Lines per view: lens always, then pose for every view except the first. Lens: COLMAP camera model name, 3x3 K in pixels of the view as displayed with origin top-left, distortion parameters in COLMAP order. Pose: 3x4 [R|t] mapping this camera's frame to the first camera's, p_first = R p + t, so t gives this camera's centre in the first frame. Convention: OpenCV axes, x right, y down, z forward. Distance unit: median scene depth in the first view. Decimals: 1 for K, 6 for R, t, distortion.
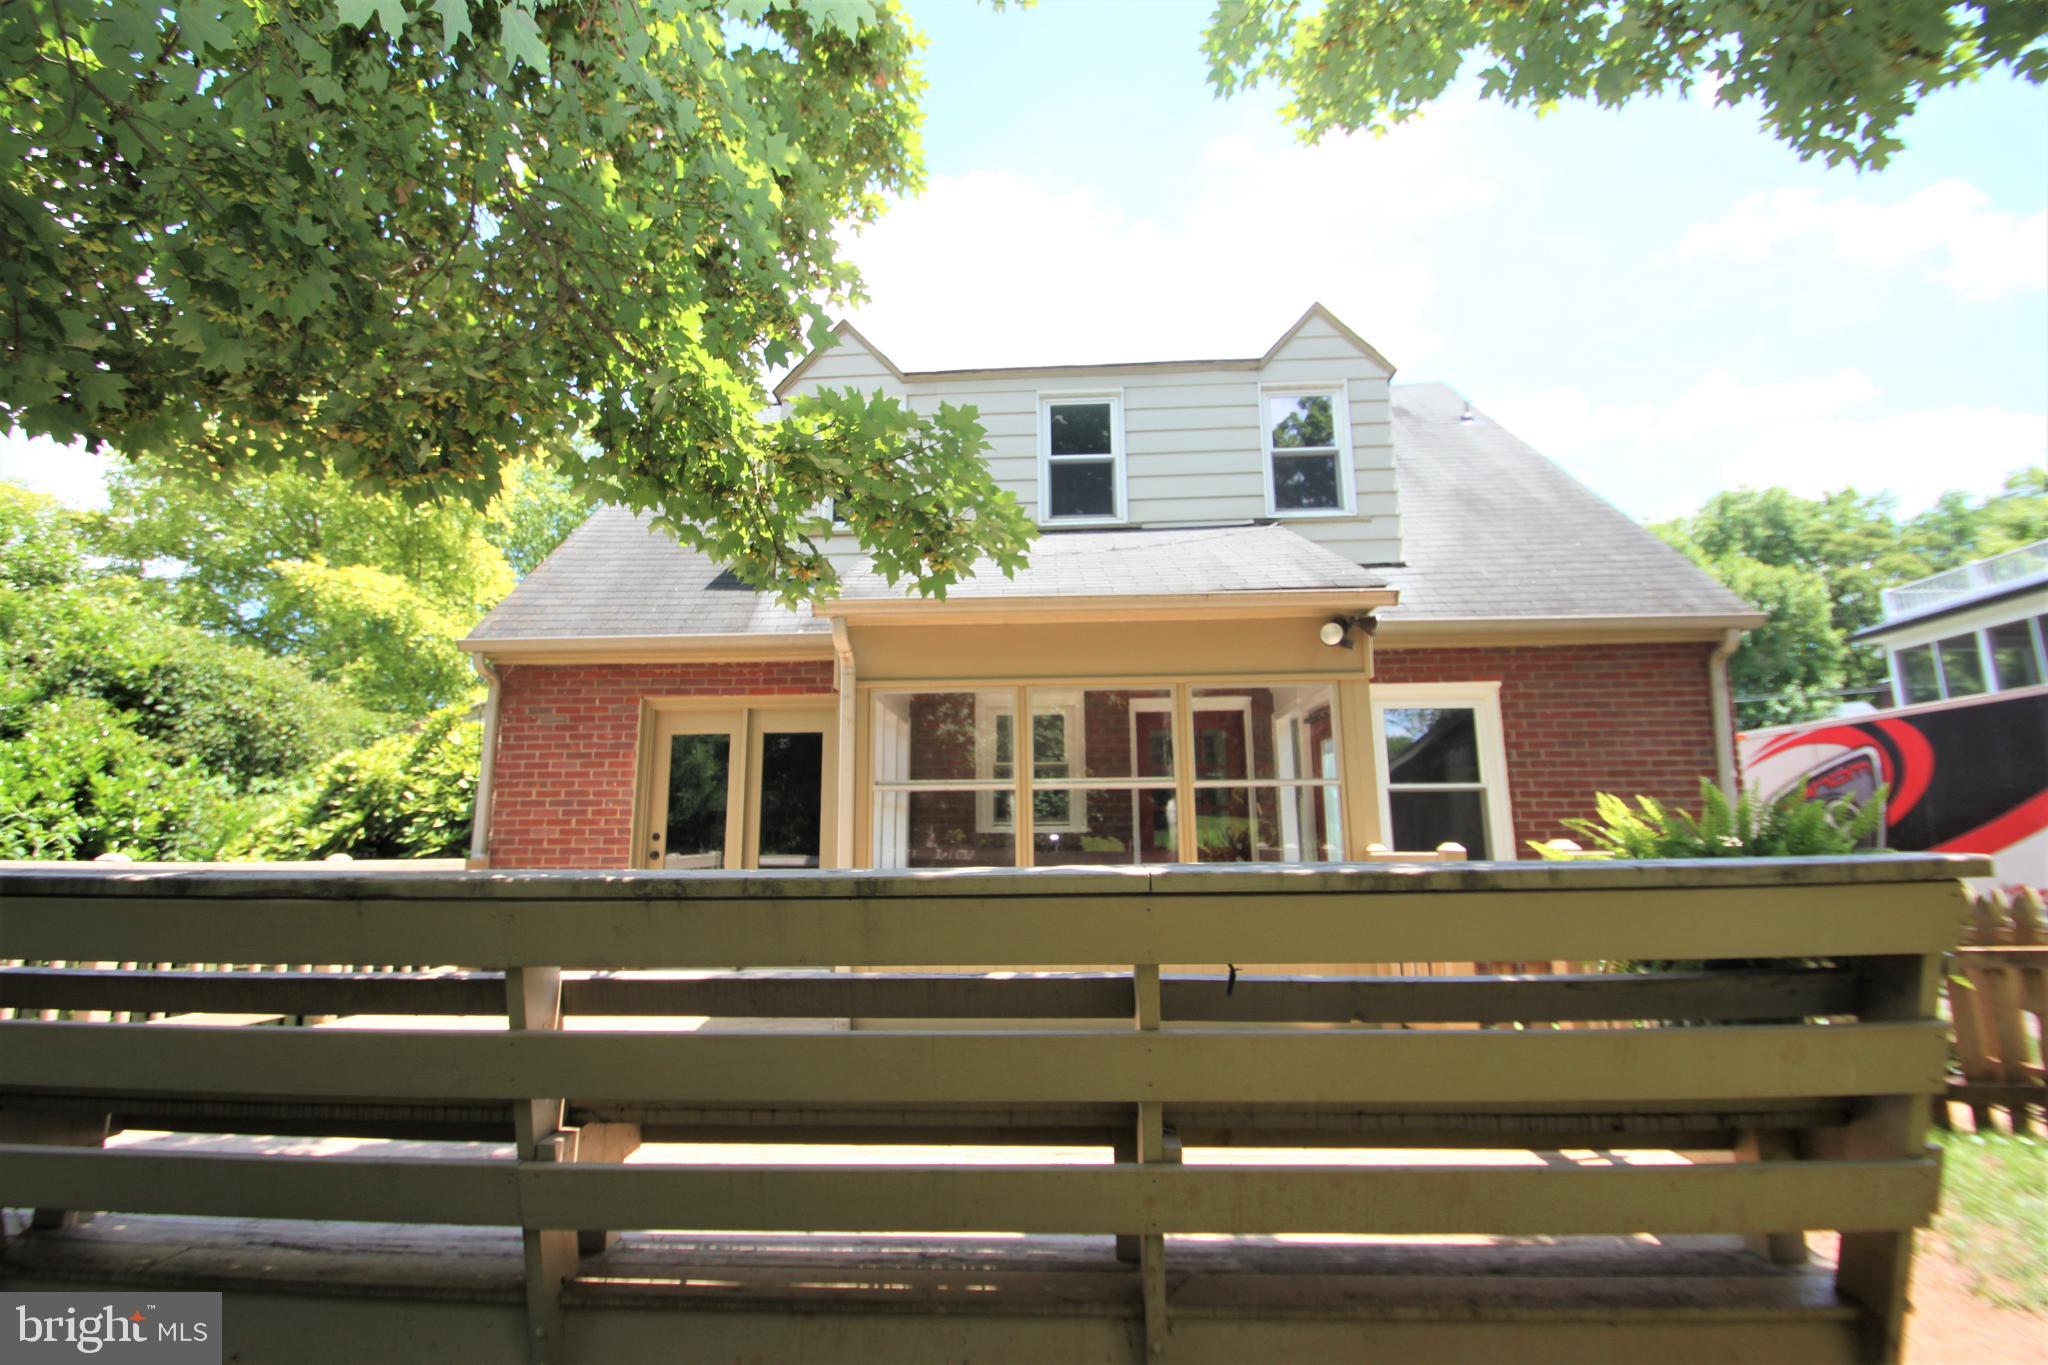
lens RADIAL K [[942.5, 0, 1004.9], [0, 942.5, 668.9], [0, 0, 1]] dist [0.011170, -0.016291]
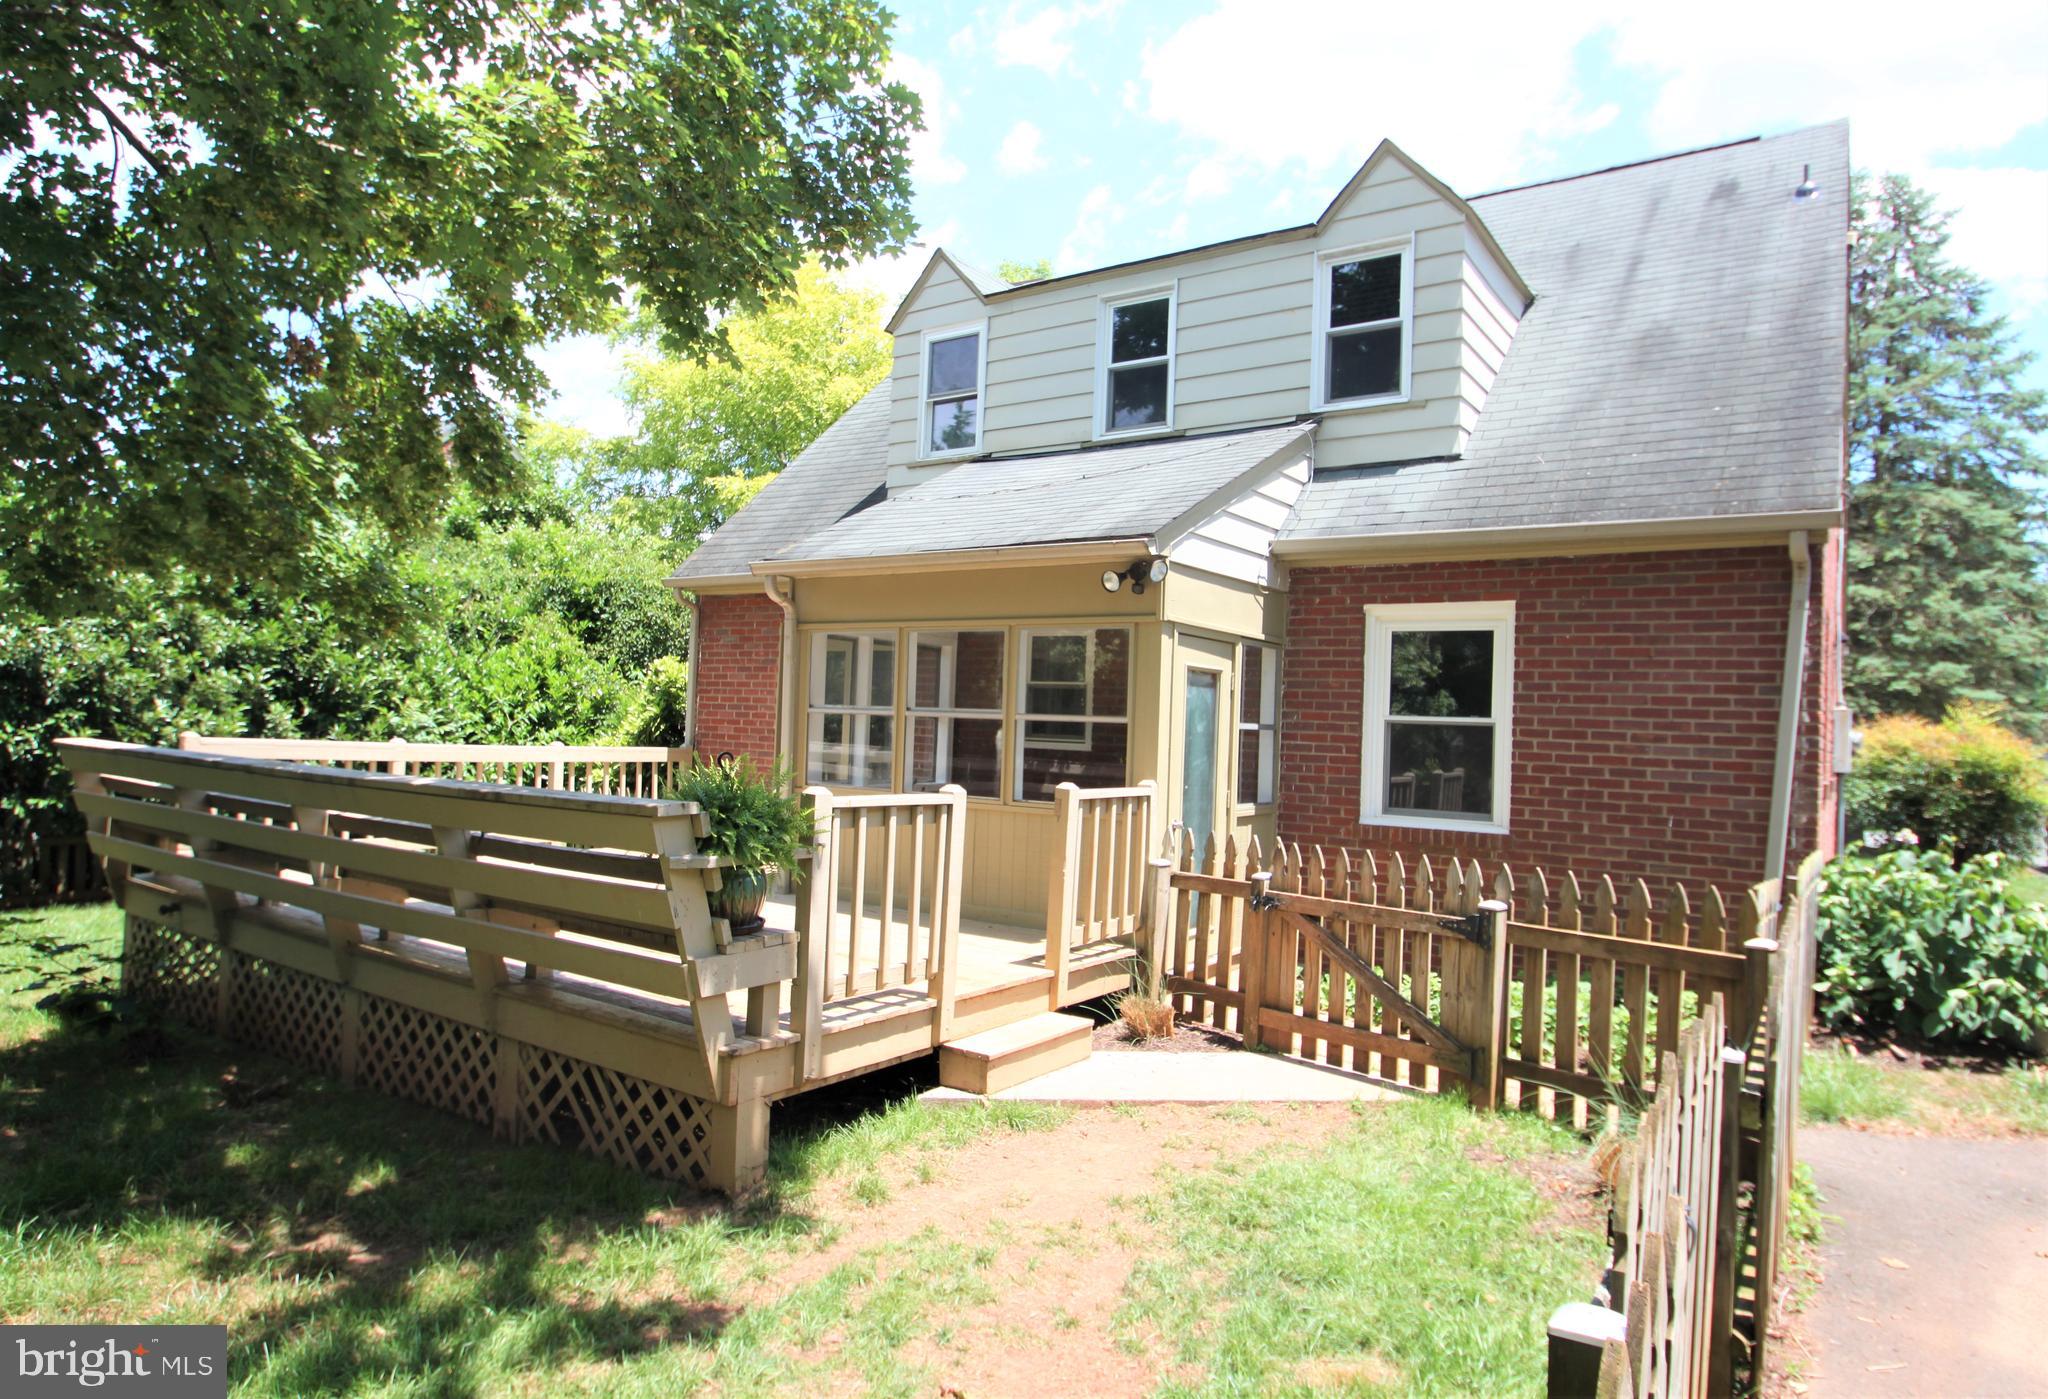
lens RADIAL K [[1201.8, 0, 1027.6], [0, 1201.8, 703.1], [0, 0, 1]] dist [-0.027604, 0.000640]
pose [[0.853071, 0.029585, -0.520955, 0.630724], [0.054305, 0.987936, 0.145030, -0.066302], [0.518961, -0.152012, 0.841173, -0.127561]]
